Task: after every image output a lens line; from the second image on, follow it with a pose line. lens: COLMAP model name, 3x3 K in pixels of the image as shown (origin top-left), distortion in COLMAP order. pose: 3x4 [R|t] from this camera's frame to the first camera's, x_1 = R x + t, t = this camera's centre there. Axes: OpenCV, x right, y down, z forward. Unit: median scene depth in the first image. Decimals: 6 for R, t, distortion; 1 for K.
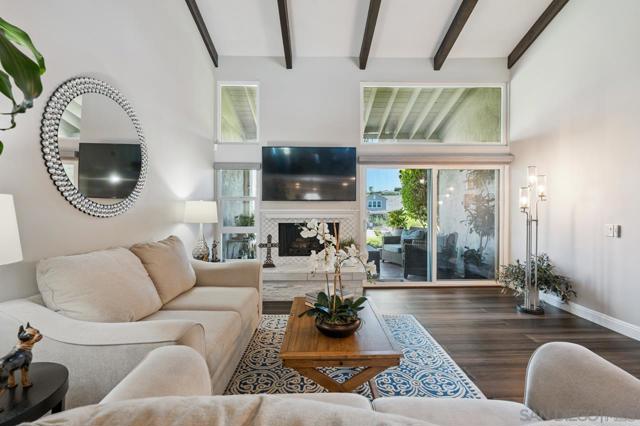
lens RADIAL K [[283.9, 0, 318.9], [0, 283.9, 210.7], [0, 0, 1]] dist [-0.003709, 0.000015]
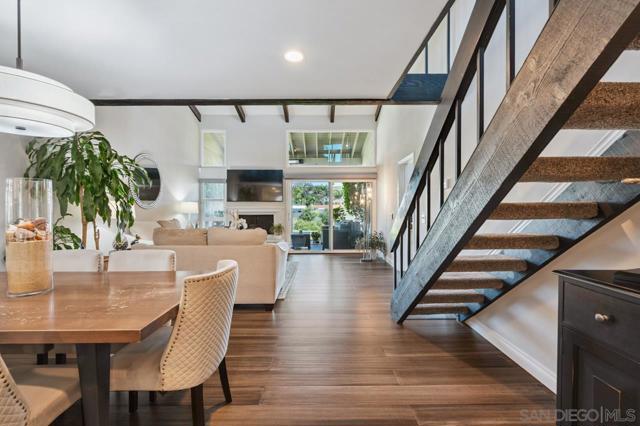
lens RADIAL K [[288.4, 0, 319.6], [0, 288.4, 216.4], [0, 0, 1]] dist [-0.001854, -0.000049]
pose [[0.999905, -0.000316, -0.013797, 0.368851], [0.000618, 0.999759, 0.021928, 0.016357], [0.013786, -0.021934, 0.999664, -0.702425]]
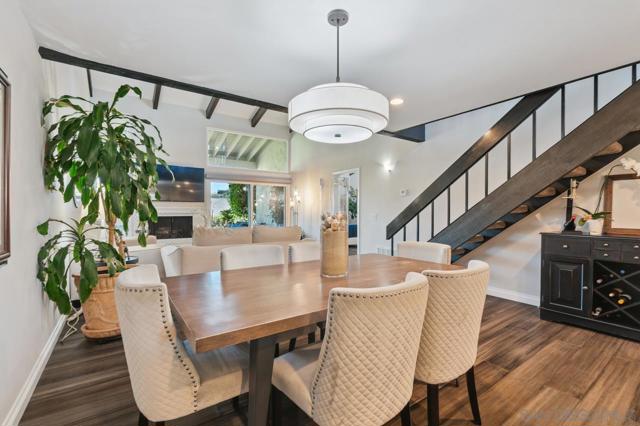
lens RADIAL K [[288.4, 0, 319.6], [0, 288.4, 216.4], [0, 0, 1]] dist [-0.001854, -0.000049]
pose [[0.824058, -0.005402, 0.566480, -0.247732], [0.000000, 0.999955, 0.009535, 0.029822], [-0.566506, -0.007857, 0.824020, -0.682817]]
